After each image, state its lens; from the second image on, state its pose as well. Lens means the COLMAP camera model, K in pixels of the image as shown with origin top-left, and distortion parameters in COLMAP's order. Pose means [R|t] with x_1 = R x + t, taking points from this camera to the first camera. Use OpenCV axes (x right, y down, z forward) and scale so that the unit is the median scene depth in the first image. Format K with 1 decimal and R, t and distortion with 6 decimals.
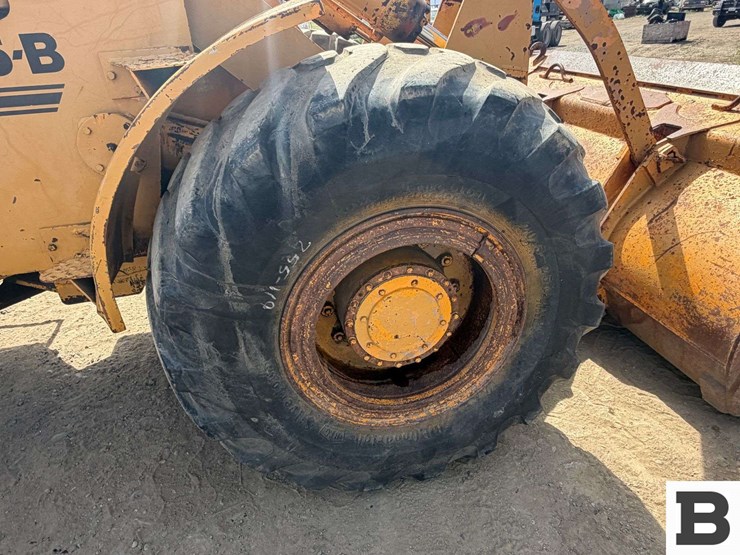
lens RADIAL K [[477.0, 0, 369.5], [0, 477.0, 278.4], [0, 0, 1]] dist [0.000981, 0.000628]
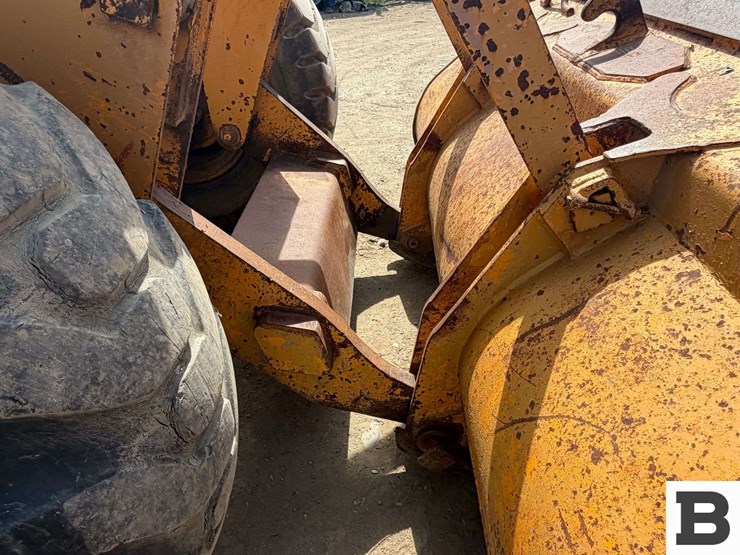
lens RADIAL K [[484.6, 0, 372.9], [0, 484.6, 280.7], [0, 0, 1]] dist [0.017786, -0.000066]
pose [[0.965188, 0.183168, -0.186714, 0.542208], [-0.158260, 0.977327, 0.140663, -0.220317], [0.208245, -0.106217, 0.972292, 0.540584]]
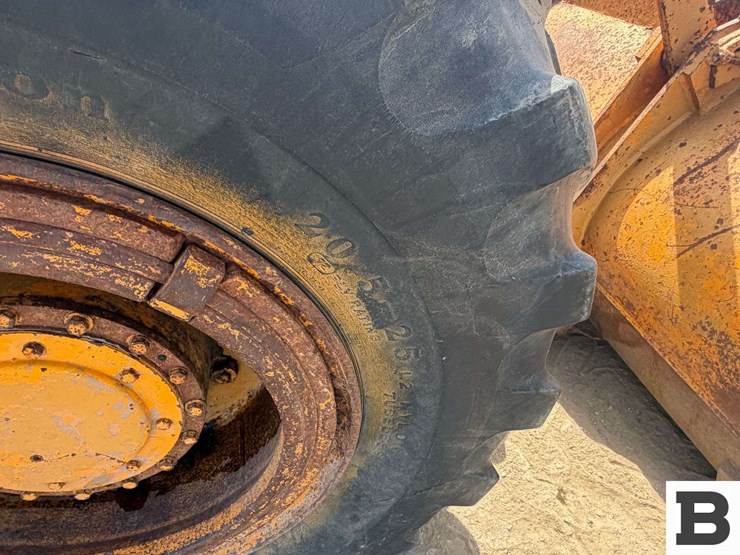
lens RADIAL K [[455.3, 0, 369.9], [0, 455.3, 278.3], [0, 0, 1]] dist [0.001772, -0.000494]
pose [[0.998361, 0.057173, 0.002557, 0.242813], [-0.056694, 0.981927, 0.180571, -0.084927], [0.007813, -0.180420, 0.983559, 0.470940]]
